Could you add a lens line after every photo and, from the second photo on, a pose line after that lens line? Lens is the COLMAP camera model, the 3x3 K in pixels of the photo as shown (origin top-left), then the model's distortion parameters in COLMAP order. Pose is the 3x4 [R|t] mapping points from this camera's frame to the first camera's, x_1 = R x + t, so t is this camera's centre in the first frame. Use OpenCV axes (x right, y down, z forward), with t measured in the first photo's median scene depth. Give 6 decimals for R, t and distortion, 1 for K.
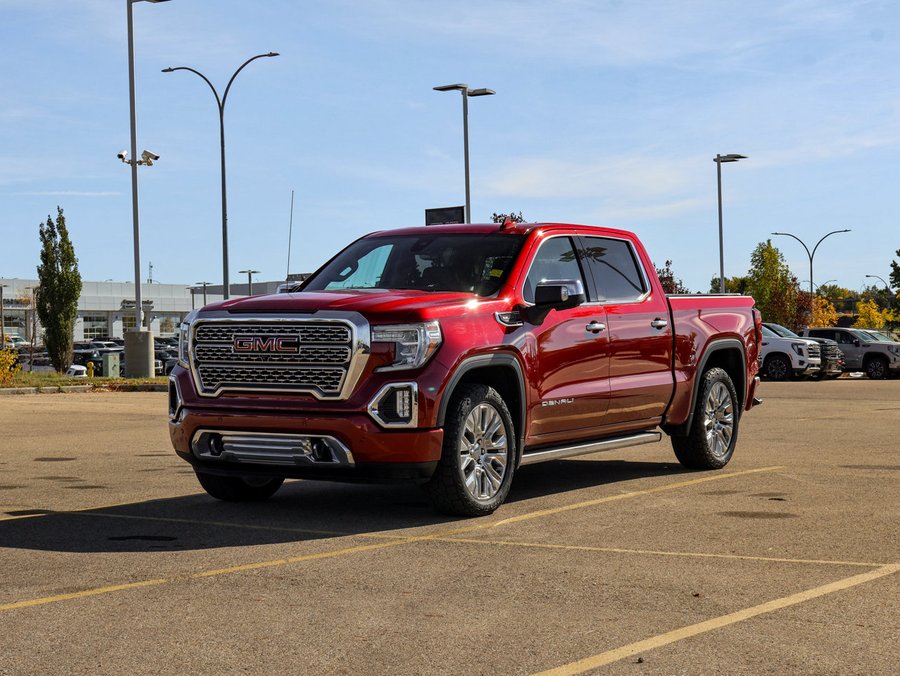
lens RADIAL K [[1839.3, 0, 404.2], [0, 1839.3, 338.9], [0, 0, 1]] dist [0.189784, 0.115161]
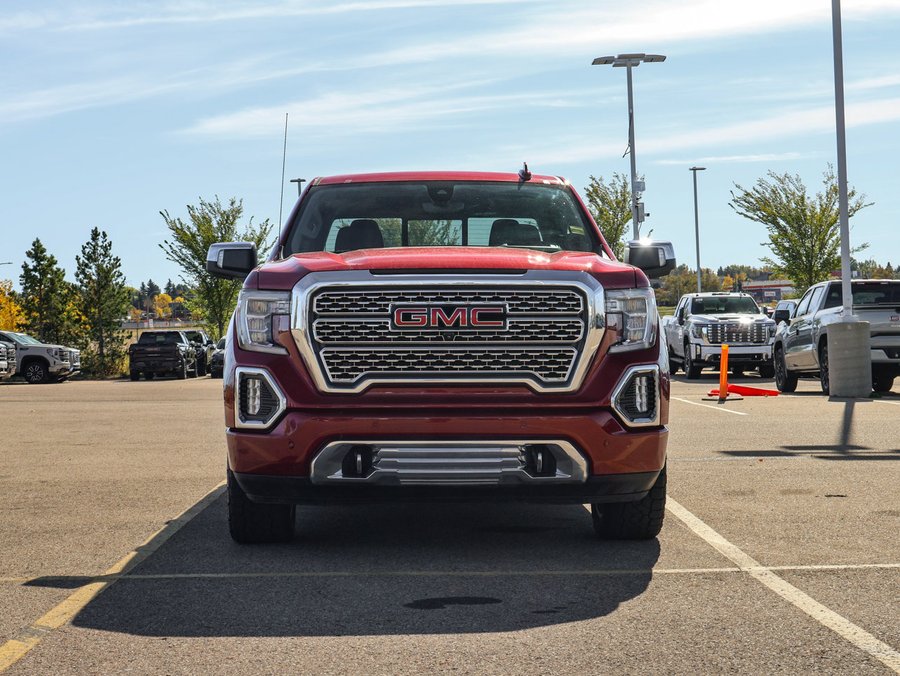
lens RADIAL K [[1839.3, 0, 404.2], [0, 1839.3, 338.9], [0, 0, 1]] dist [0.189784, 0.115161]
pose [[0.840757, -0.008127, 0.541351, -0.483852], [0.011111, 0.999936, -0.002243, 0.013003], [-0.541298, 0.007901, 0.840794, 0.414749]]
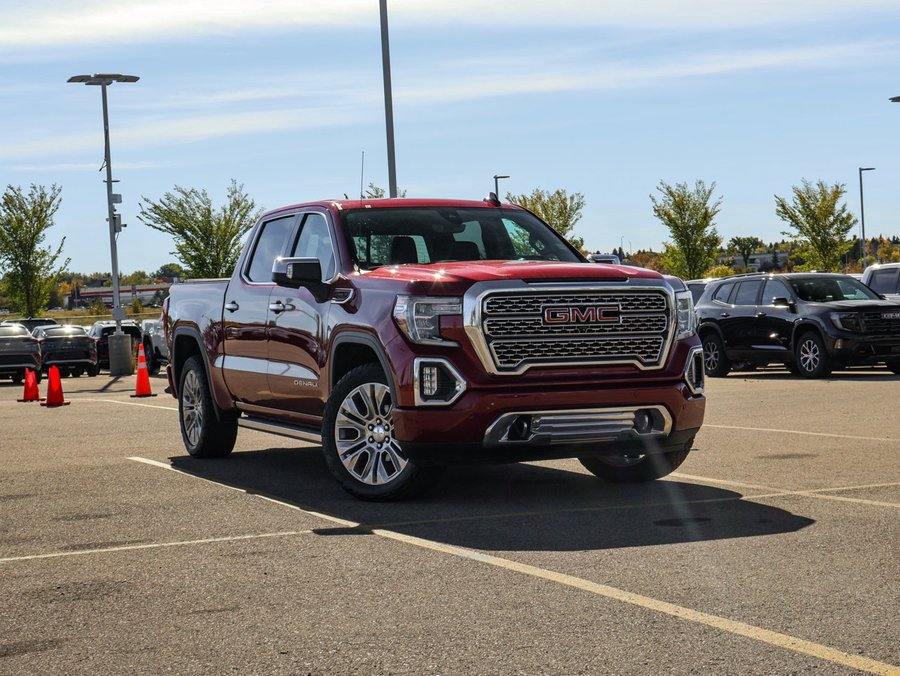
lens RADIAL K [[1839.3, 0, 404.2], [0, 1839.3, 338.9], [0, 0, 1]] dist [0.189784, 0.115161]
pose [[0.549275, -0.021930, 0.835354, -0.921923], [0.034163, 0.999409, 0.003773, 0.008724], [-0.834943, 0.026466, 0.549700, 0.568852]]
